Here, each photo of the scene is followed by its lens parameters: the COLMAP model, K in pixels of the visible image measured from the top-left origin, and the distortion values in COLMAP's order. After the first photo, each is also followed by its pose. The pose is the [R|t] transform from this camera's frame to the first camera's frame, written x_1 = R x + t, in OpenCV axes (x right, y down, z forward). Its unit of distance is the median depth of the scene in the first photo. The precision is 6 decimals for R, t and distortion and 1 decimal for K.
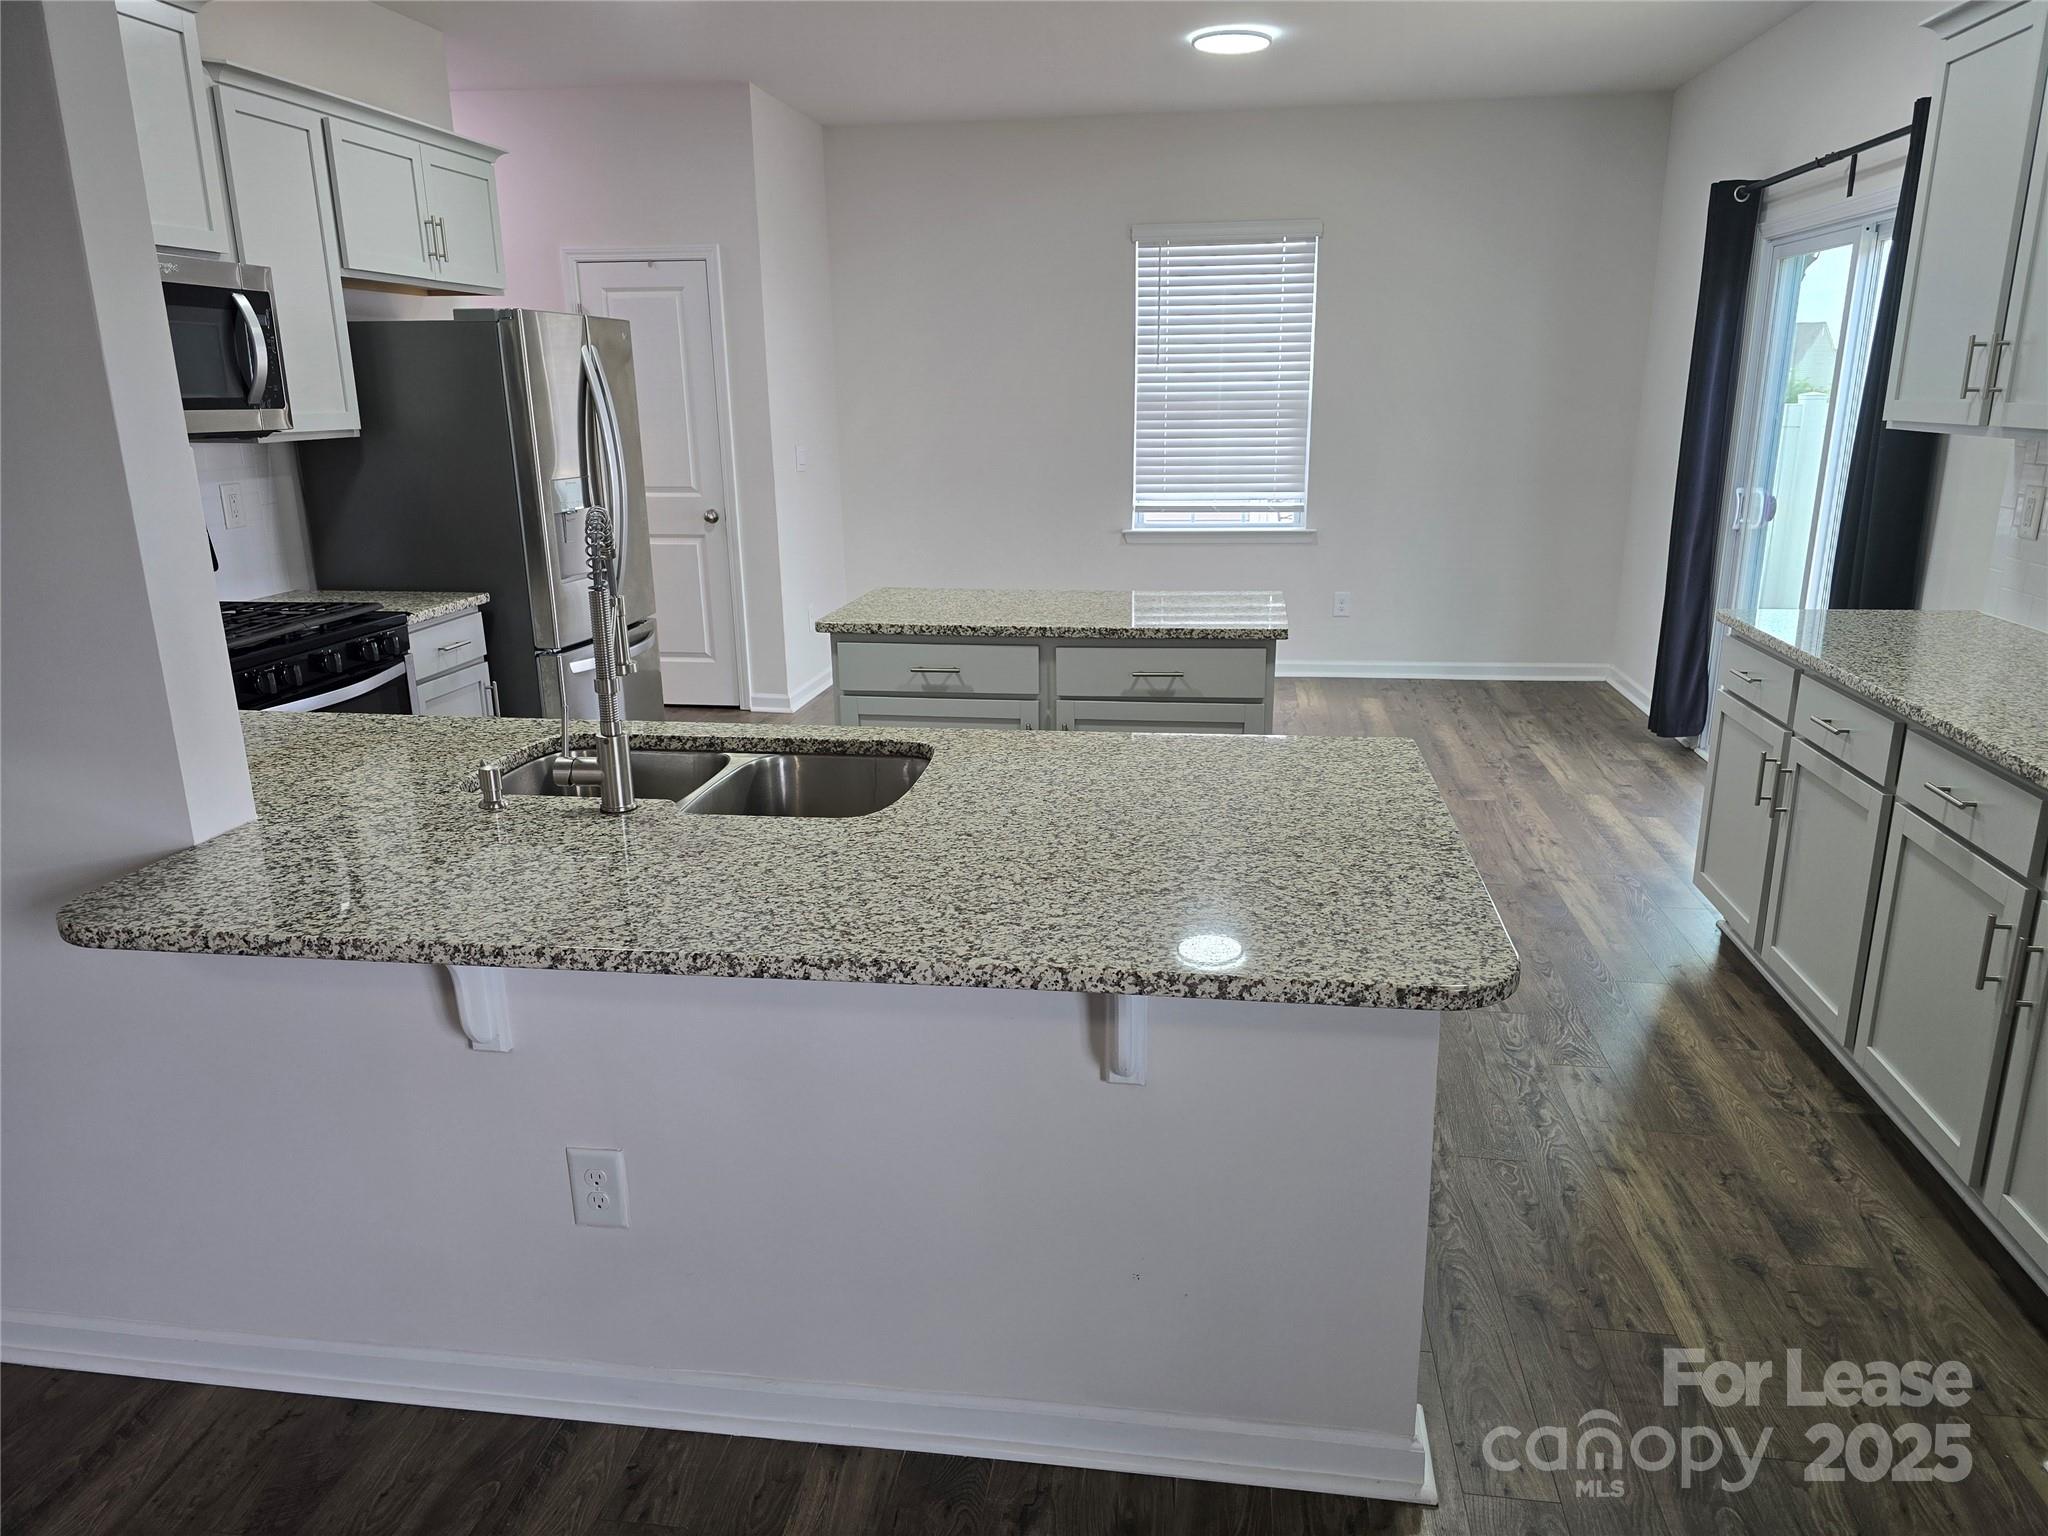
lens RADIAL K [[1379.4, 0, 1030.2], [0, 1379.4, 779.0], [0, 0, 1]] dist [0.039999, -0.026528]
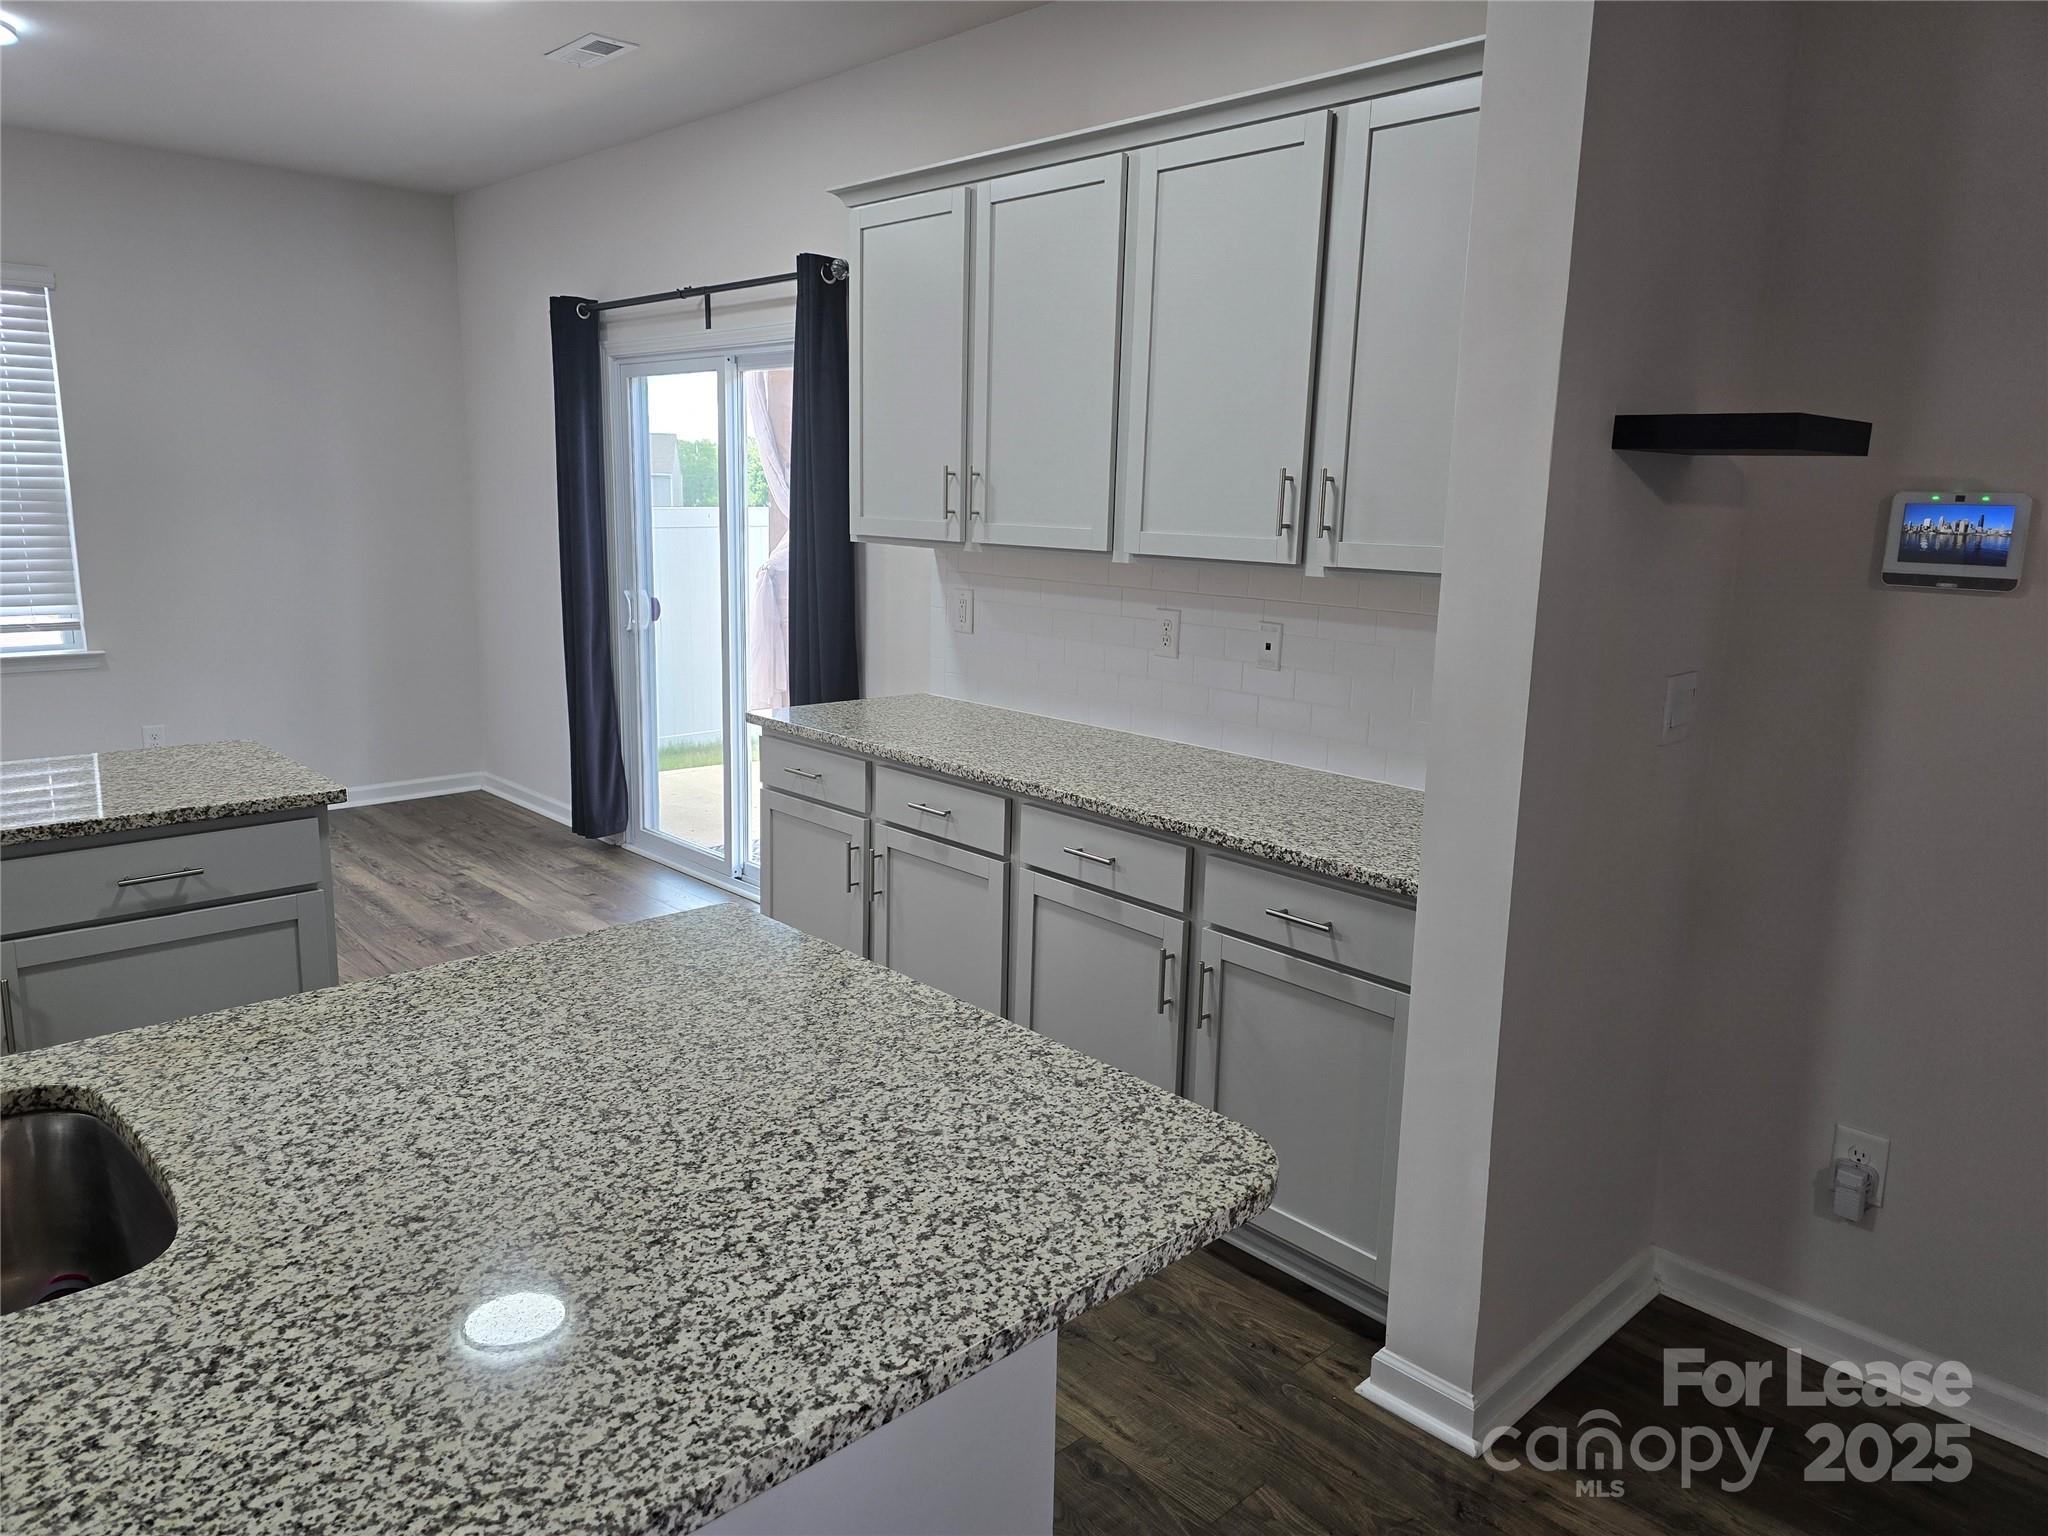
lens RADIAL K [[1379.4, 0, 1034.0], [0, 1379.4, 734.8], [0, 0, 1]] dist [0.039999, -0.026528]
pose [[0.616925, -0.110339, 0.779249, -0.140175], [0.183770, 0.982949, -0.006307, -0.048440], [-0.765266, 0.147094, 0.626683, 0.163036]]
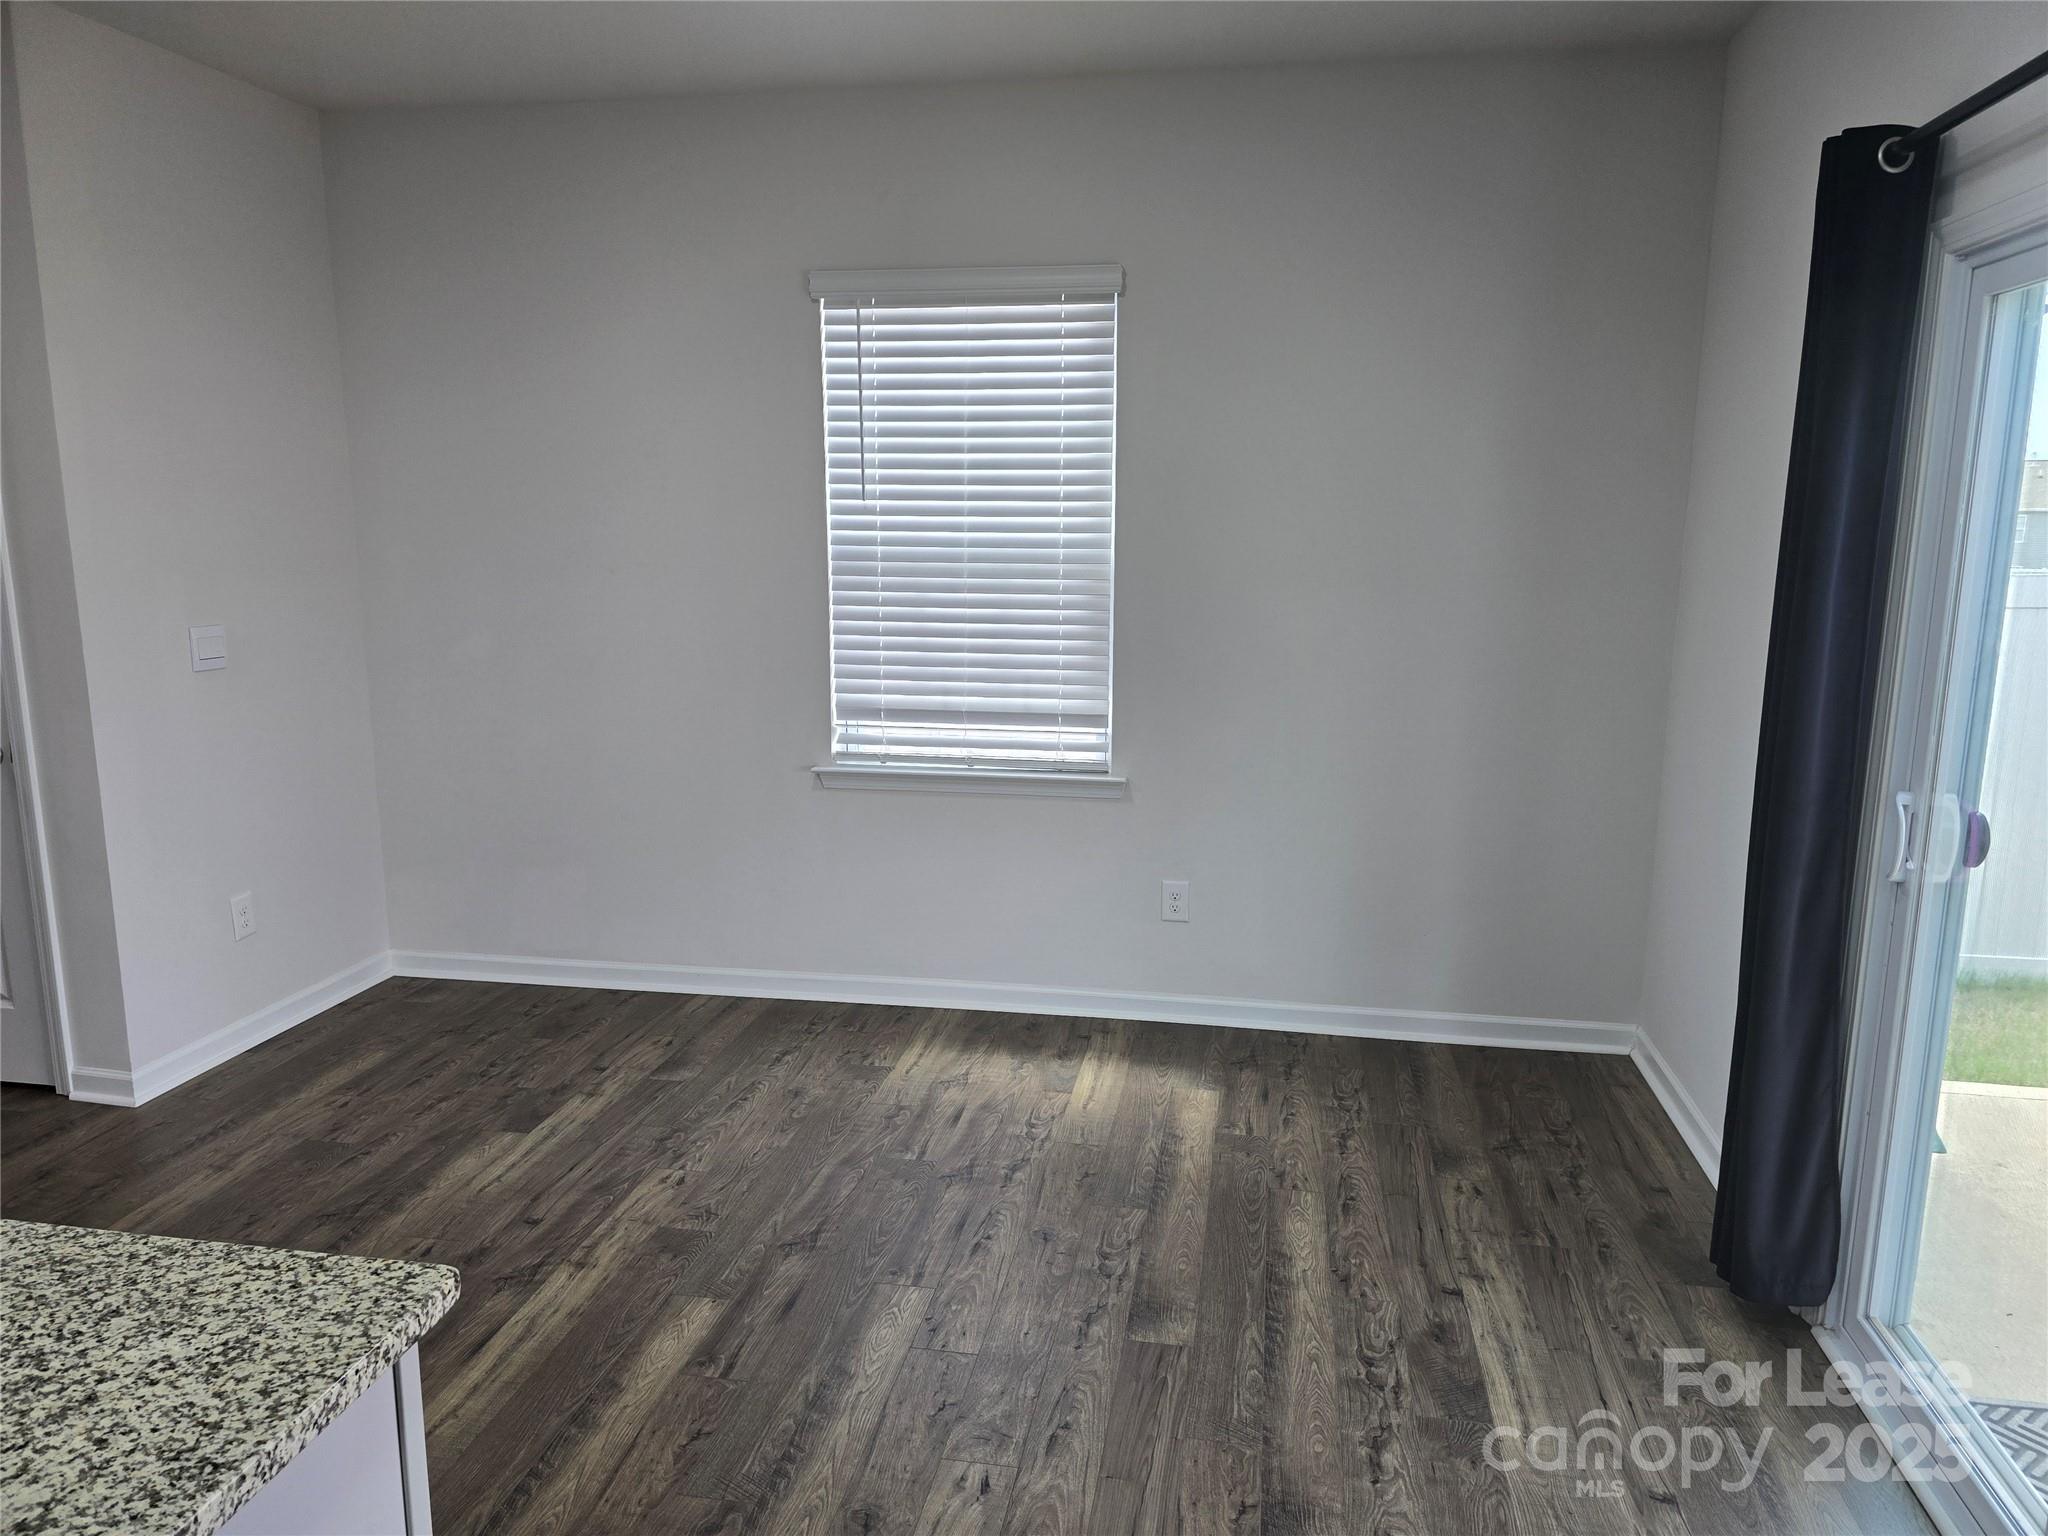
lens RADIAL K [[1379.4, 0, 1038.0], [0, 1379.4, 776.6], [0, 0, 1]] dist [0.039999, -0.026528]
pose [[0.999503, 0.021323, -0.023202, 0.282730], [-0.023367, 0.995512, -0.091706, -0.196290], [0.021143, 0.092203, 0.995516, 0.642155]]
